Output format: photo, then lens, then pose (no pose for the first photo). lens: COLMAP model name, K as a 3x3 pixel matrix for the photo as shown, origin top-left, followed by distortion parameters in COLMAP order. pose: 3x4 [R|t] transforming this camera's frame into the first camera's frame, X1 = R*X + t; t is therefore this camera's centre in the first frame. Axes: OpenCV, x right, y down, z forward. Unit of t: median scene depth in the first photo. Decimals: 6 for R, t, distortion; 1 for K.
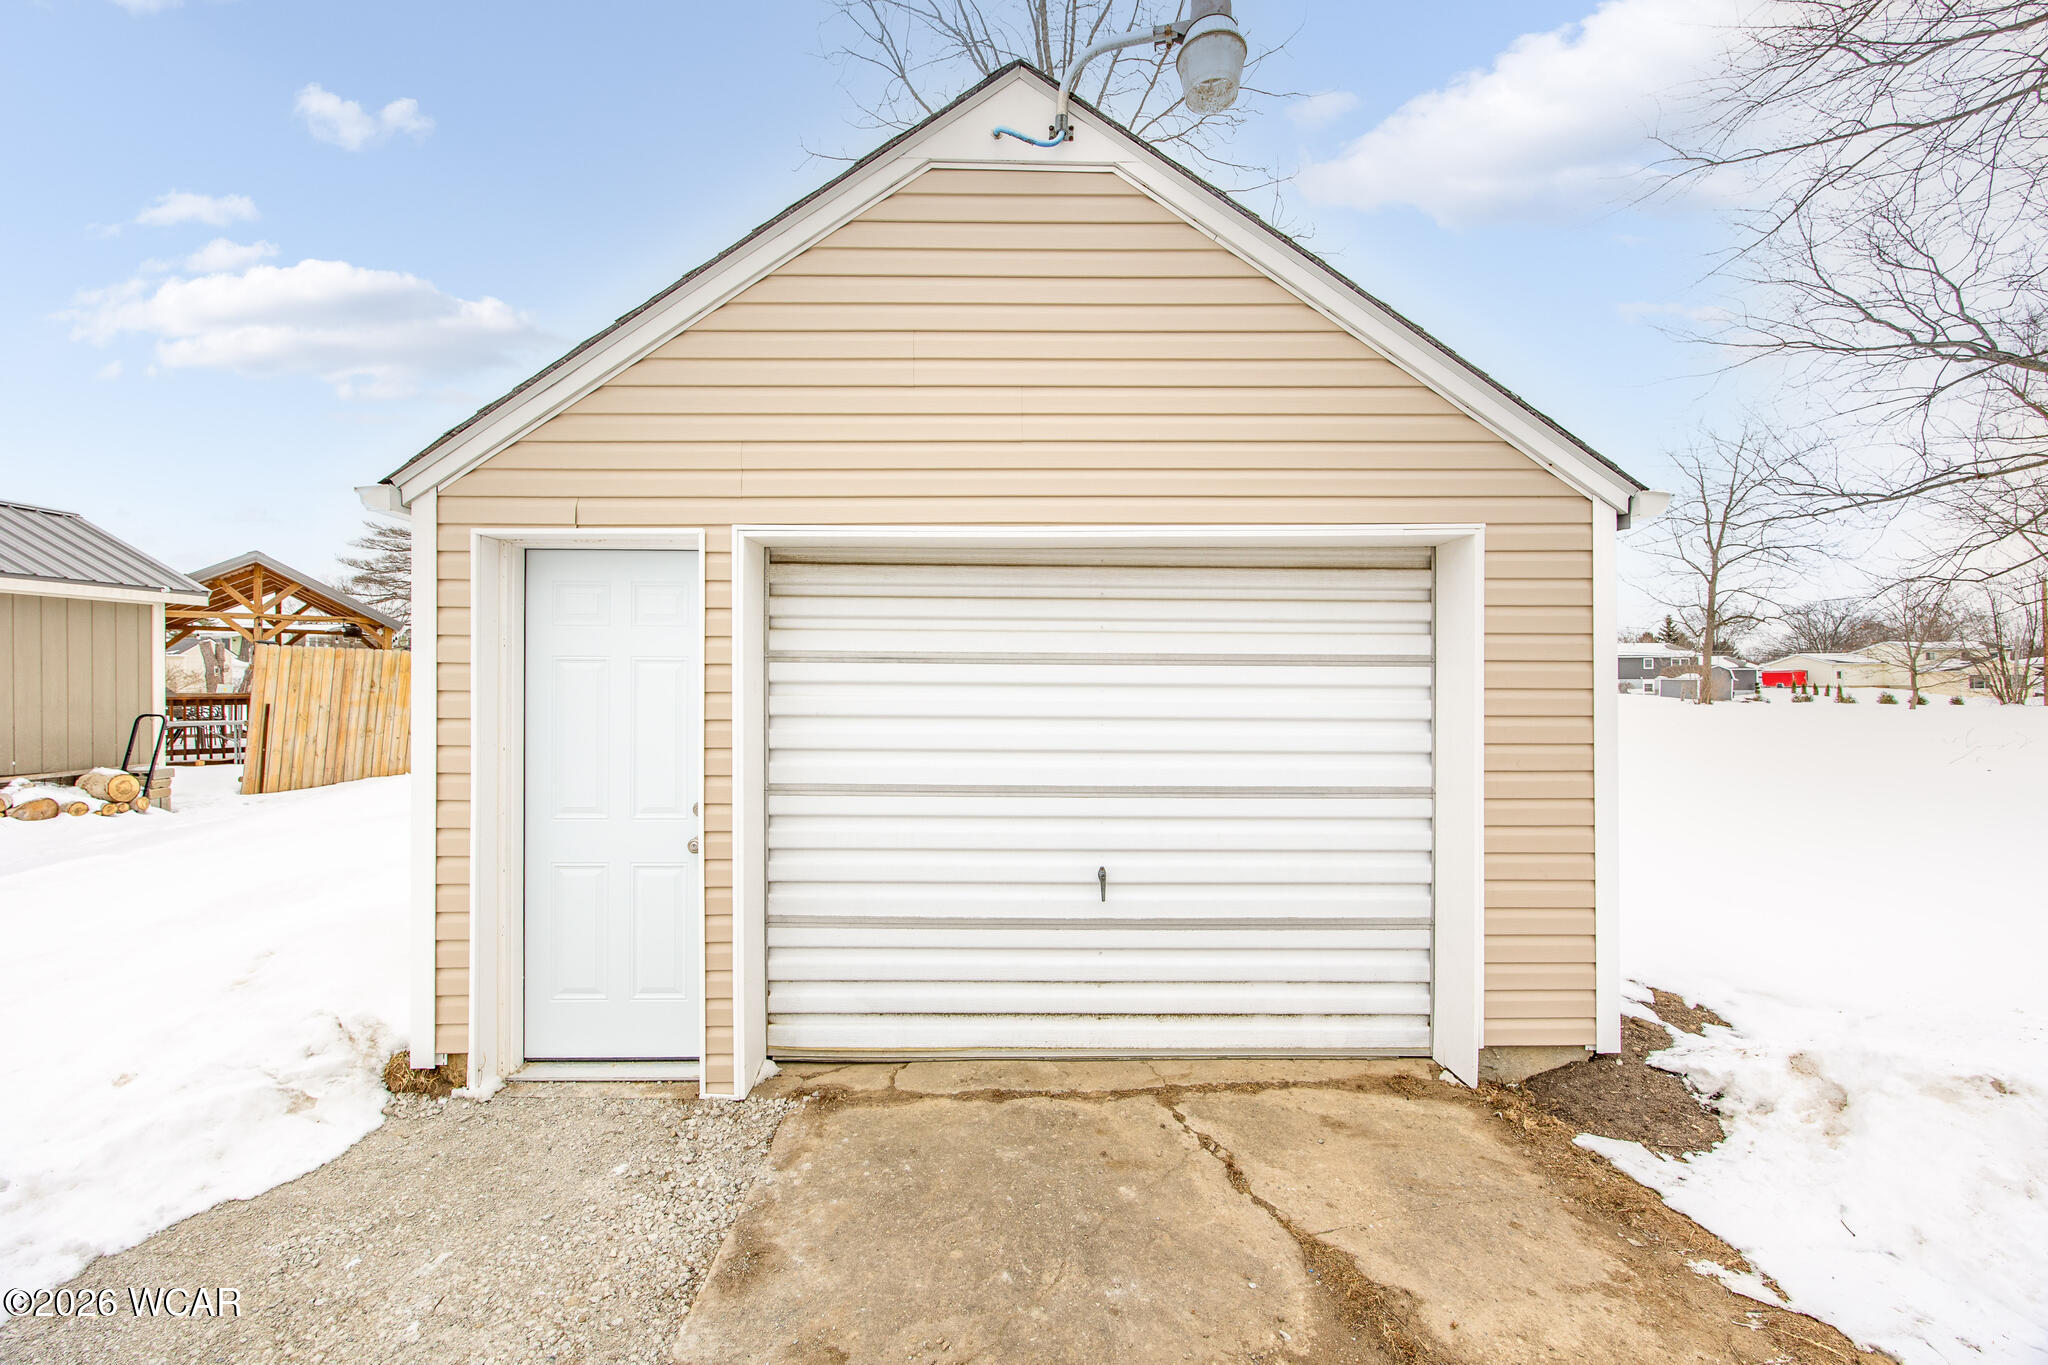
lens RADIAL K [[797.4, 0, 1024.5], [0, 797.4, 674.9], [0, 0, 1]] dist [-0.001163, -0.000081]
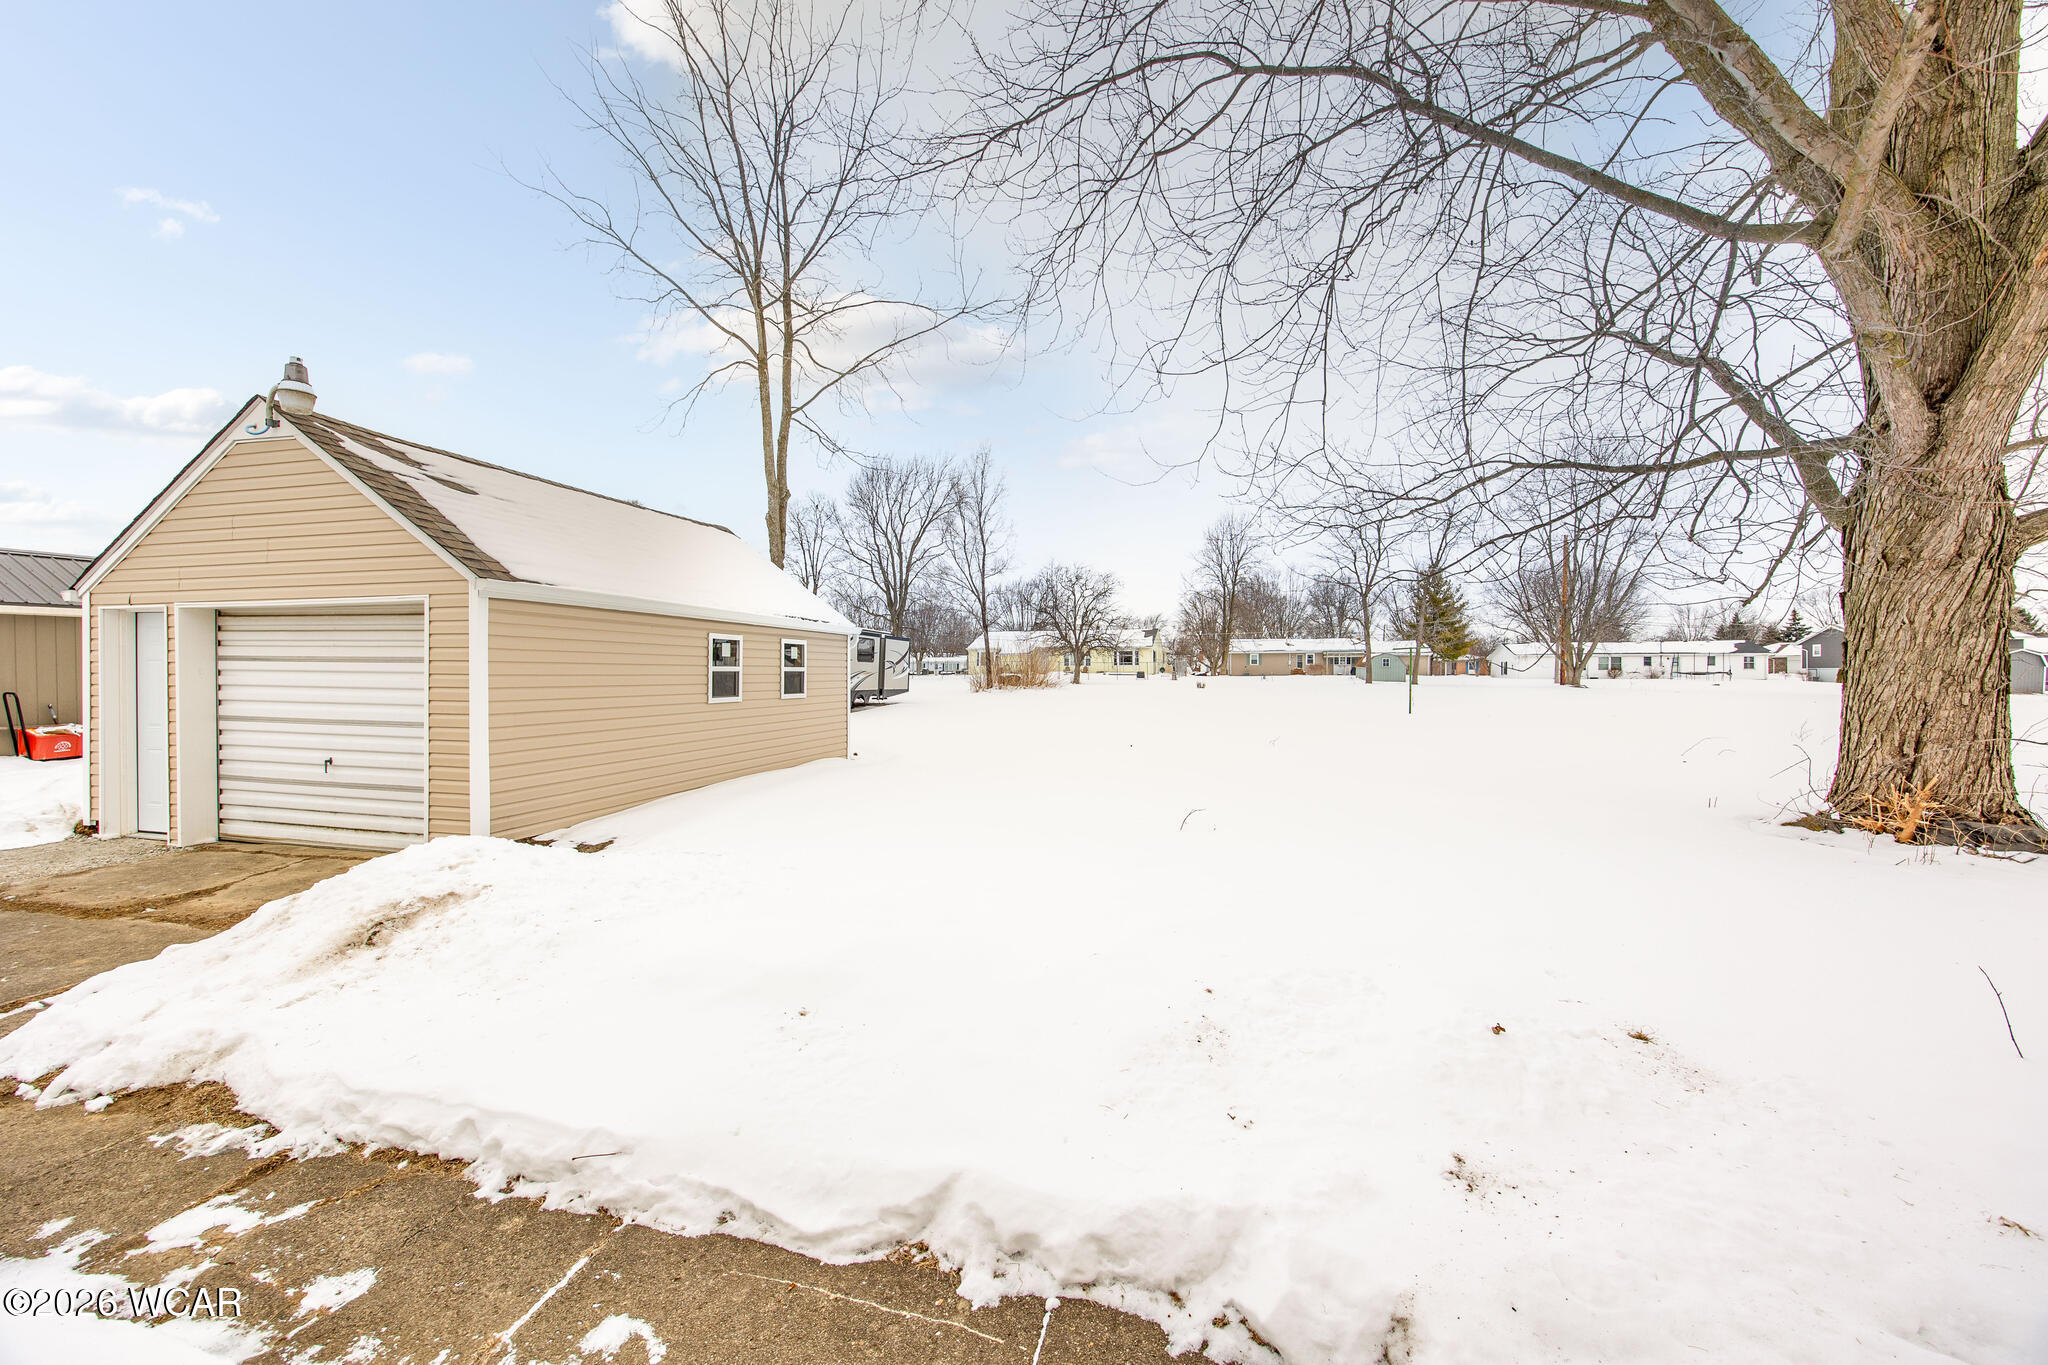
lens RADIAL K [[797.4, 0, 1019.3], [0, 797.4, 663.9], [0, 0, 1]] dist [-0.001163, -0.000081]
pose [[0.964047, 0.000668, -0.265730, 2.563172], [0.000483, 0.999991, 0.004267, -0.015933], [0.265730, -0.004242, 0.964038, -0.580596]]
